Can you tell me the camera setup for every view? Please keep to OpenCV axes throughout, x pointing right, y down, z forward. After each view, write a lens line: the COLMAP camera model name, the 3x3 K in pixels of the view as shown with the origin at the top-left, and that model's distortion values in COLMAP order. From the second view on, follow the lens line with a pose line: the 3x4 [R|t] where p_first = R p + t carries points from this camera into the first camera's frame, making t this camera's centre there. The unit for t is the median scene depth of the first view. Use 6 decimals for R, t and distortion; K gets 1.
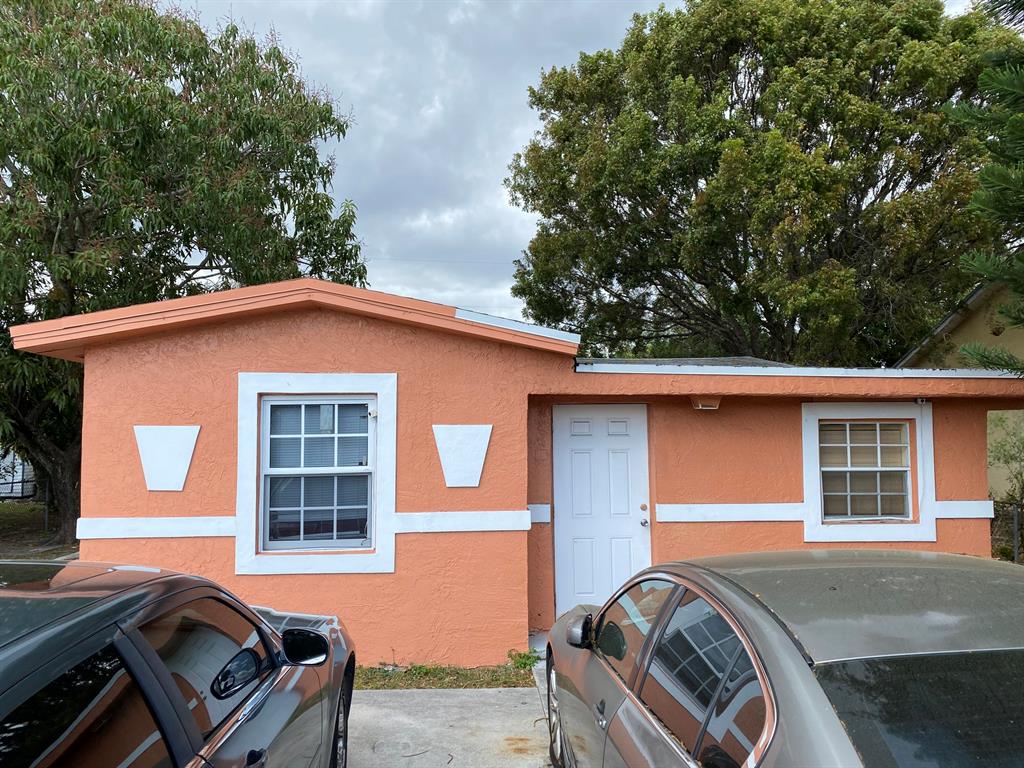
lens RADIAL K [[776.4, 0, 511.7], [0, 776.4, 382.7], [0, 0, 1]] dist [0.006892, -0.001405]
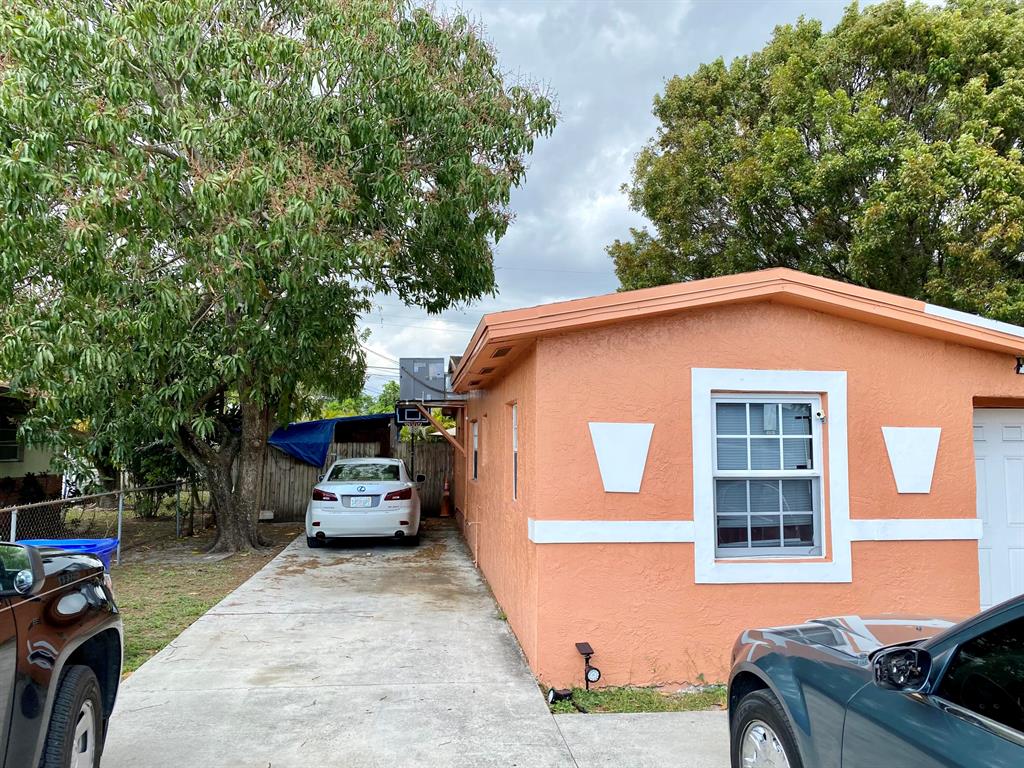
lens RADIAL K [[776.4, 0, 512.1], [0, 776.4, 385.0], [0, 0, 1]] dist [0.006892, -0.001405]
pose [[0.999554, 0.015571, 0.025497, -0.583895], [-0.015251, 0.999803, -0.012674, 0.022641], [-0.025689, 0.012280, 0.999595, 0.064889]]
